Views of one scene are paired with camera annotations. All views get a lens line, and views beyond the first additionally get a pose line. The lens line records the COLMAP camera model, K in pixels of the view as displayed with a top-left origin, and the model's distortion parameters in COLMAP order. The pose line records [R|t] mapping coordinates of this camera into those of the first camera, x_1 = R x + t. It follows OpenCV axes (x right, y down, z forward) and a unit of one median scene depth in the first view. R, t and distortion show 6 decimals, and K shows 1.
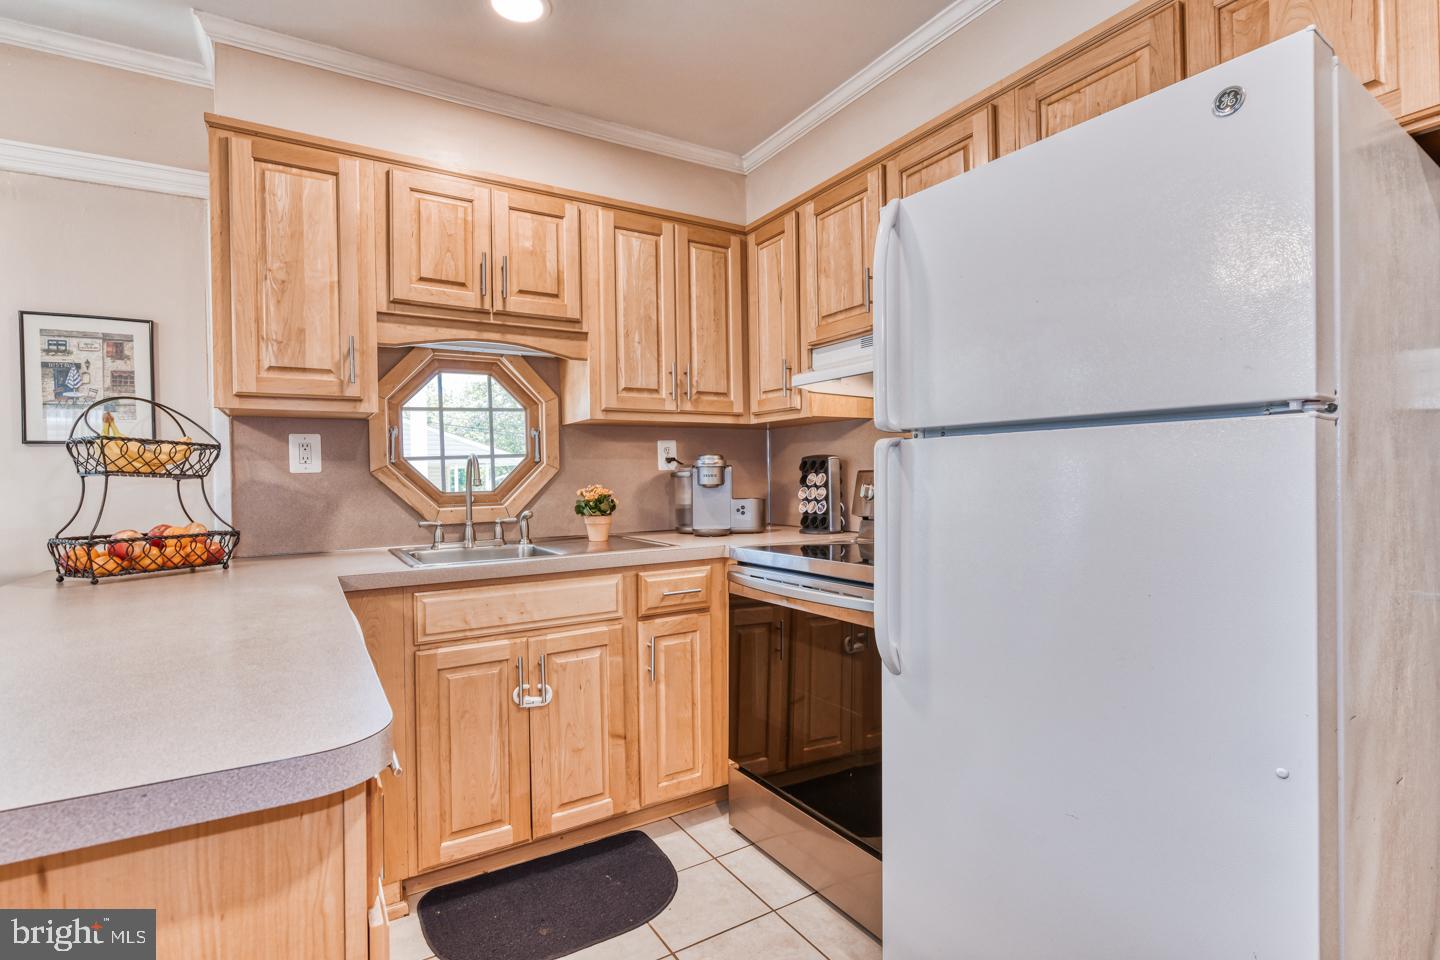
lens RADIAL K [[710.6, 0, 722.8], [0, 710.6, 485.6], [0, 0, 1]] dist [0.010780, -0.002114]
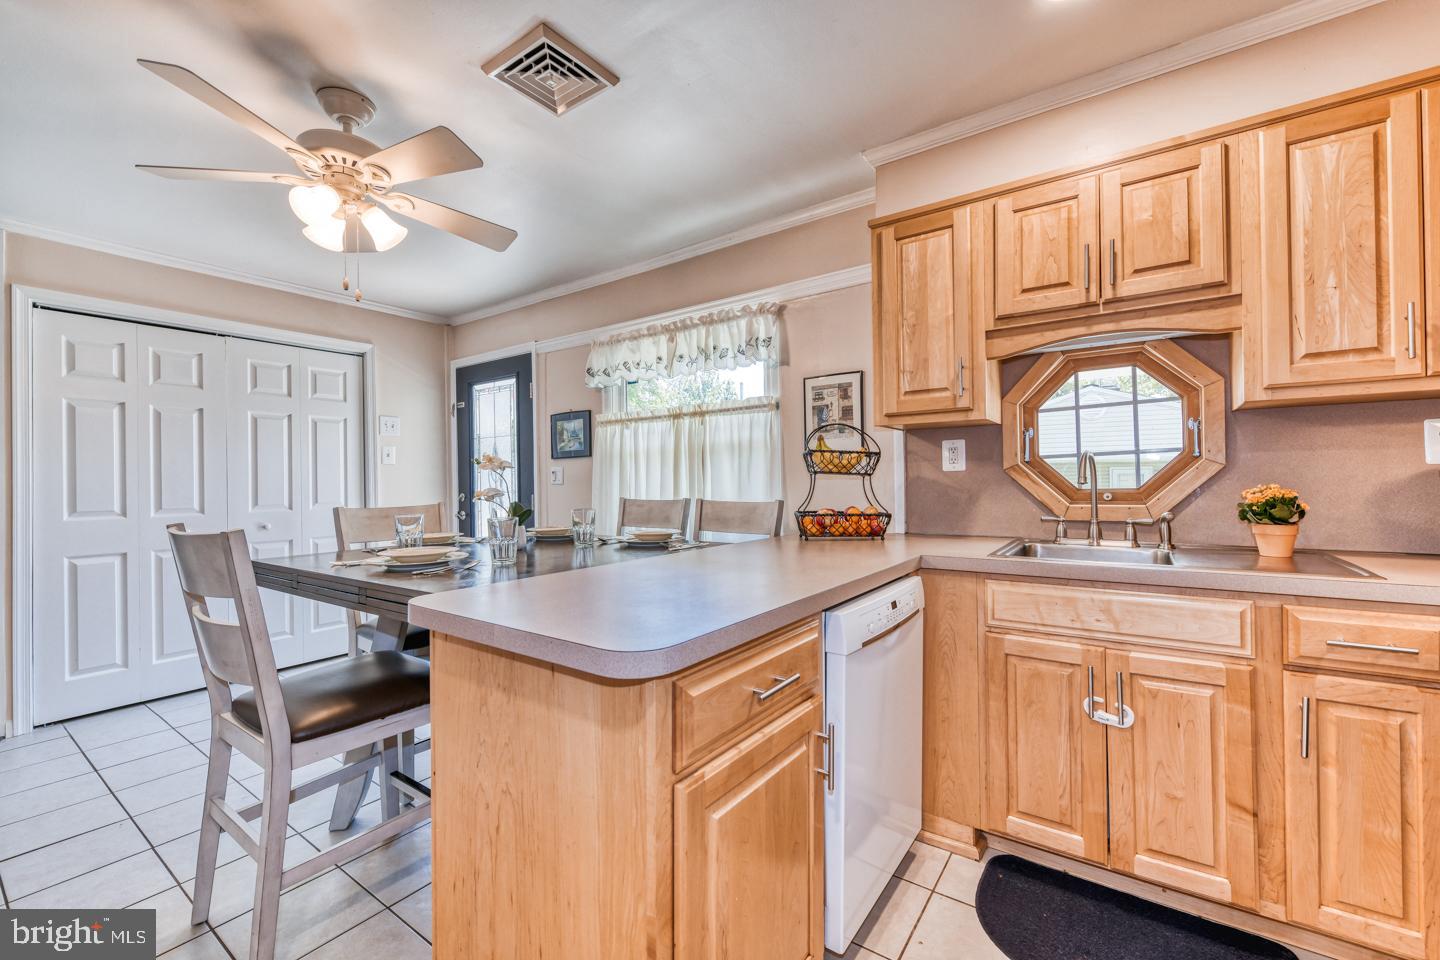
lens RADIAL K [[600.1, 0, 713.4], [0, 600.1, 483.9], [0, 0, 1]] dist [0.003220, -0.001773]
pose [[0.381159, 0.016625, -0.924360, 0.234249], [-0.006831, 0.999862, 0.015166, -0.008574], [0.924484, 0.000533, 0.381219, 0.213407]]
